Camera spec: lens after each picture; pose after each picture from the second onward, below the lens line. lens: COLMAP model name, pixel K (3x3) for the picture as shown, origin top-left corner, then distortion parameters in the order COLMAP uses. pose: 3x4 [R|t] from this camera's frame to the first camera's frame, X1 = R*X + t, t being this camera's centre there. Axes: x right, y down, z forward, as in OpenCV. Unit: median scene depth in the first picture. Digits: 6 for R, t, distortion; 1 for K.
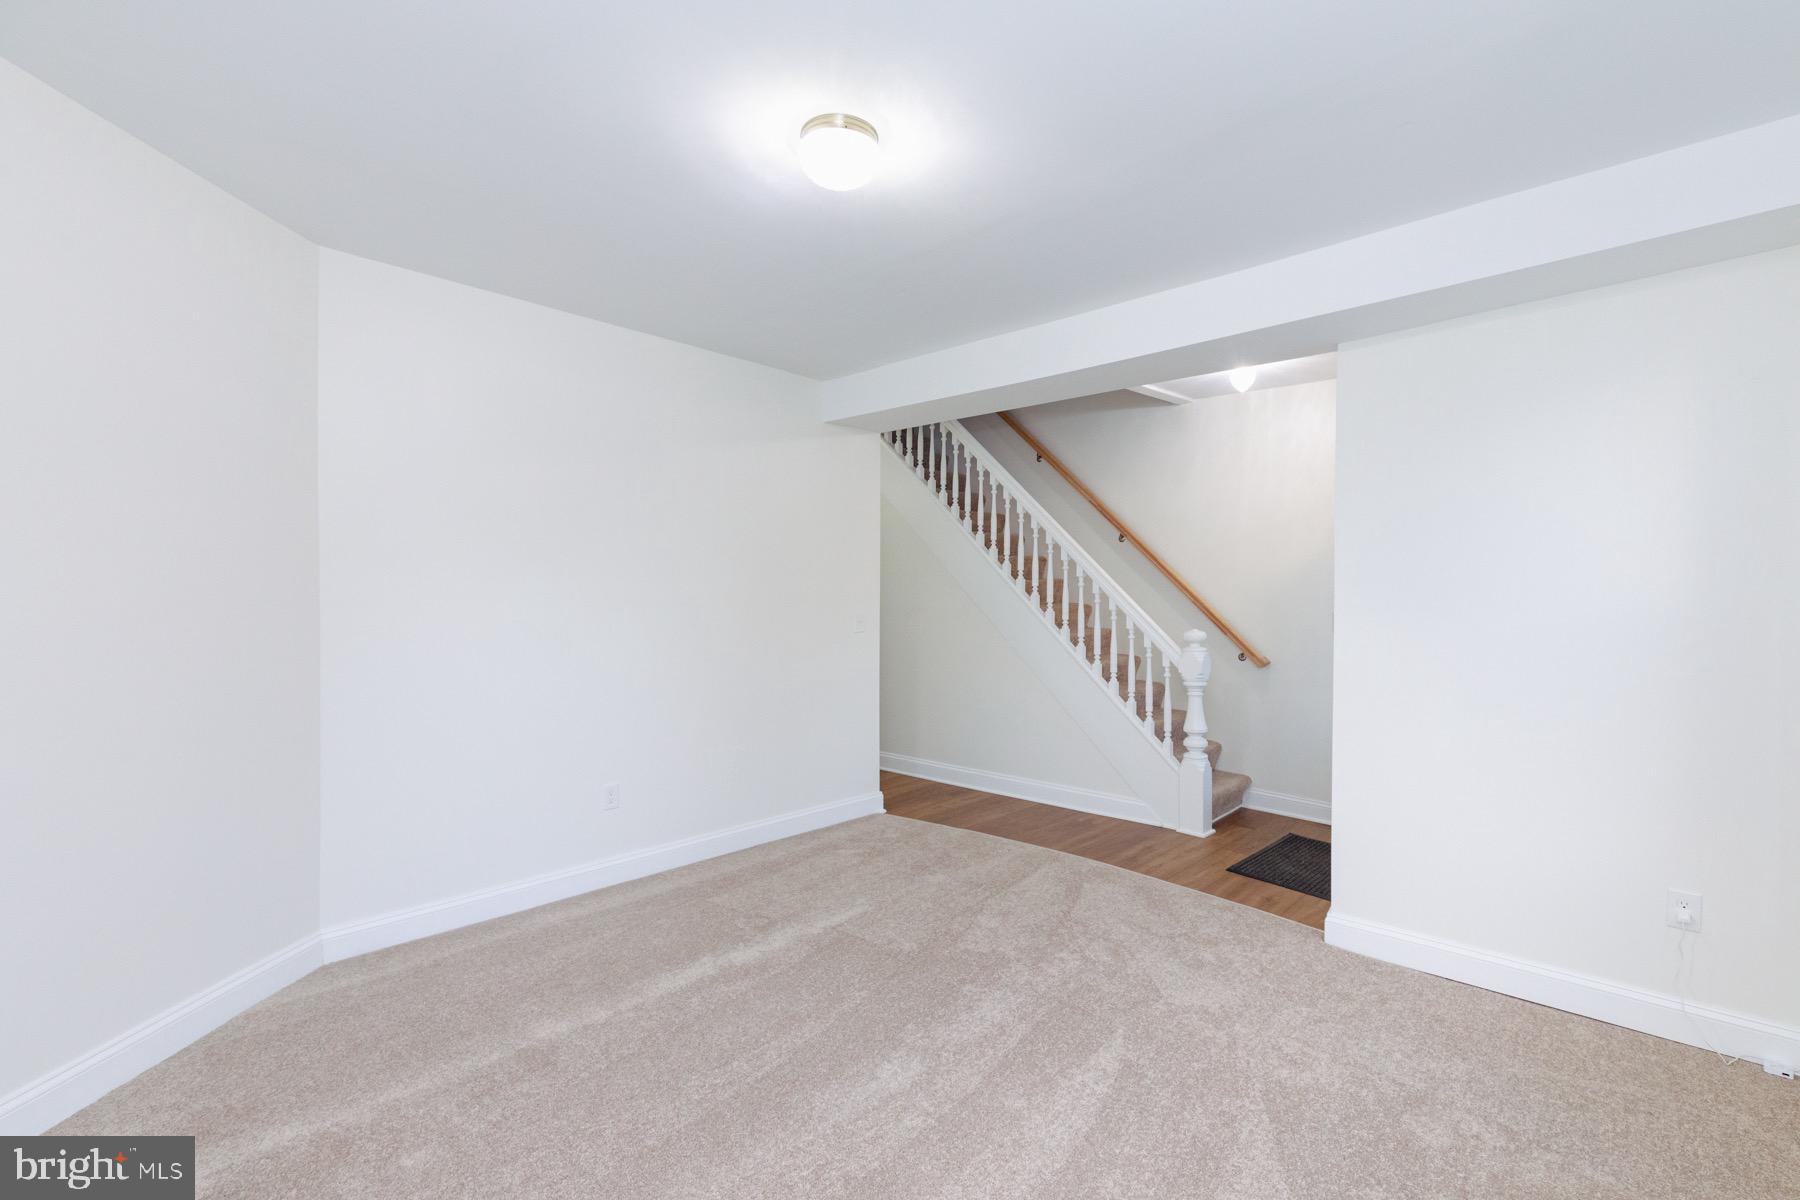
lens RADIAL K [[796.6, 0, 900.0], [0, 796.6, 600.0], [0, 0, 1]] dist [-0.000268, -0.000573]
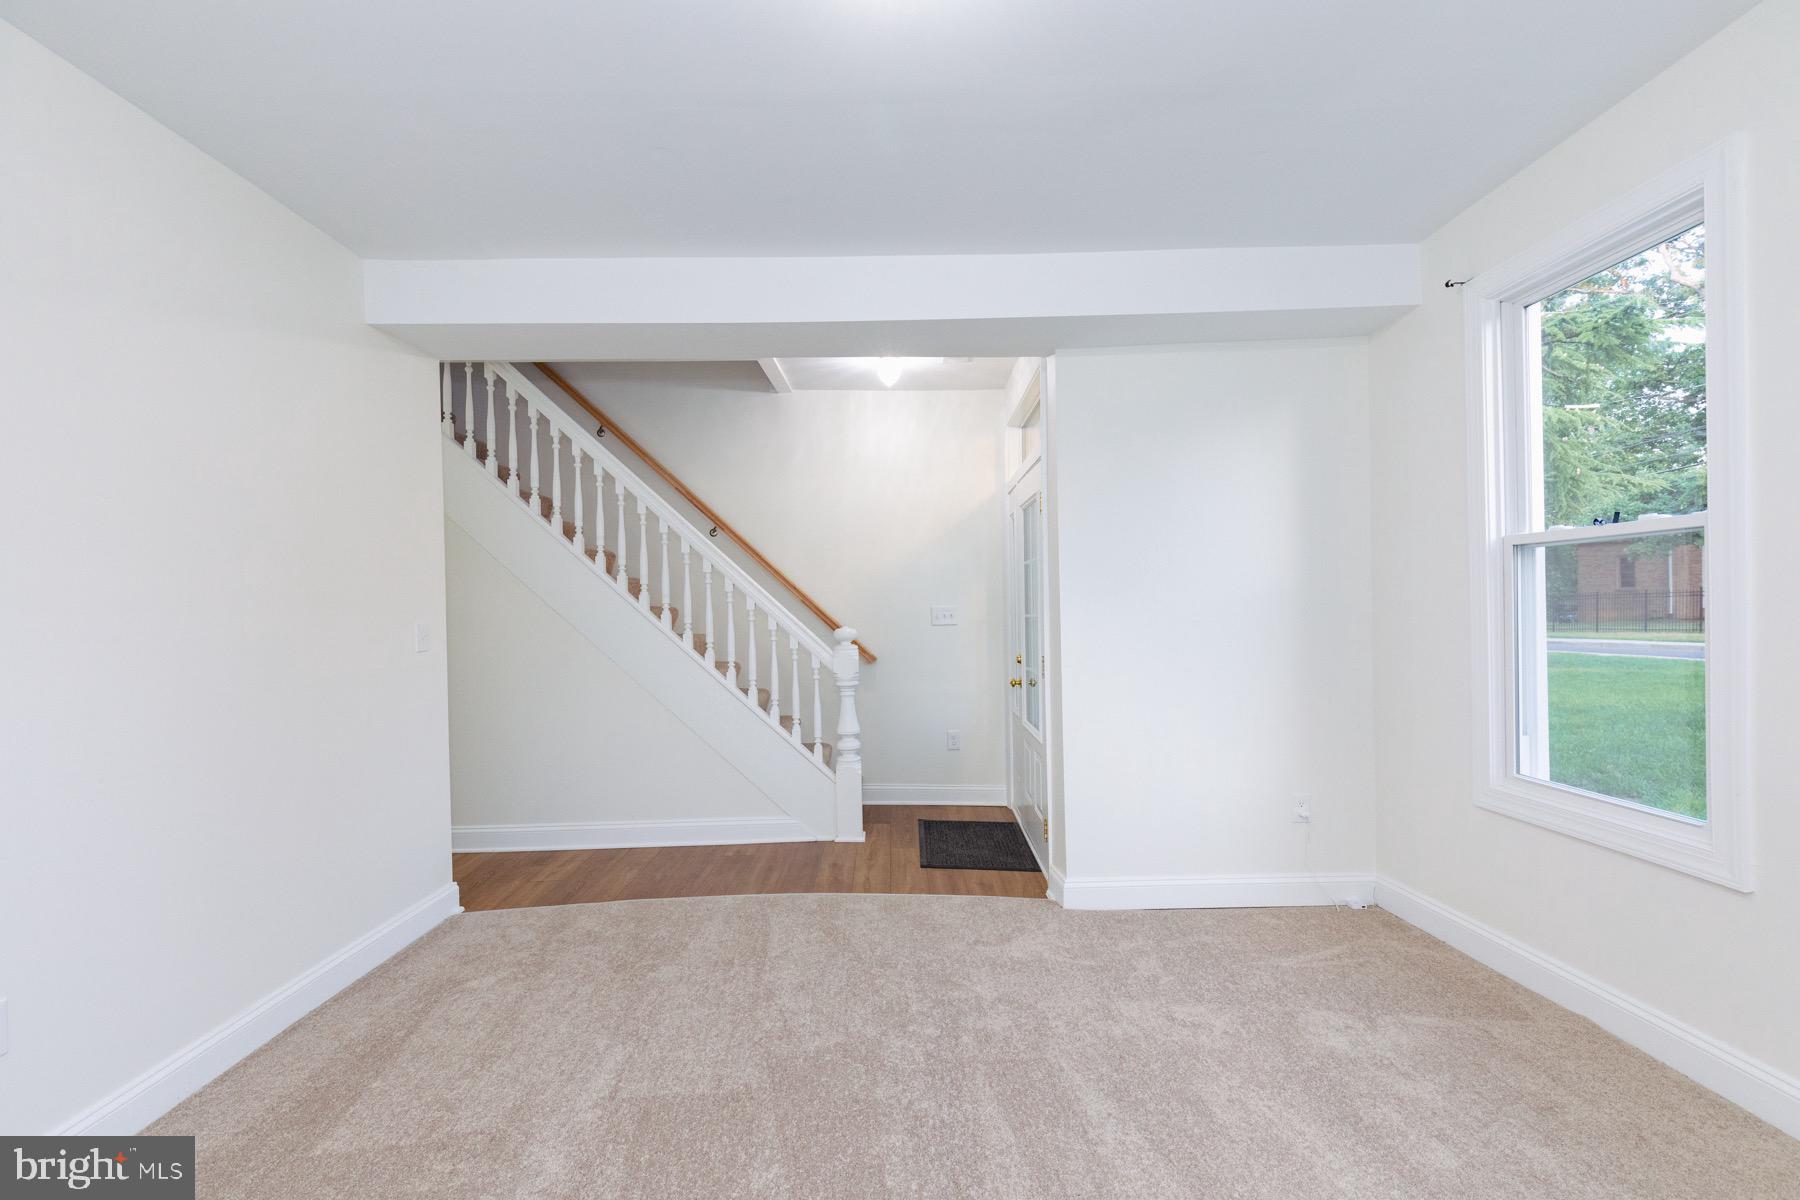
lens RADIAL K [[811.3, 0, 898.7], [0, 811.3, 621.3], [0, 0, 1]] dist [0.015731, -0.001171]
pose [[0.725026, -0.035053, 0.687829, -0.258442], [0.027277, 0.999382, 0.022178, 0.010358], [-0.688181, 0.002682, 0.725534, 0.255579]]
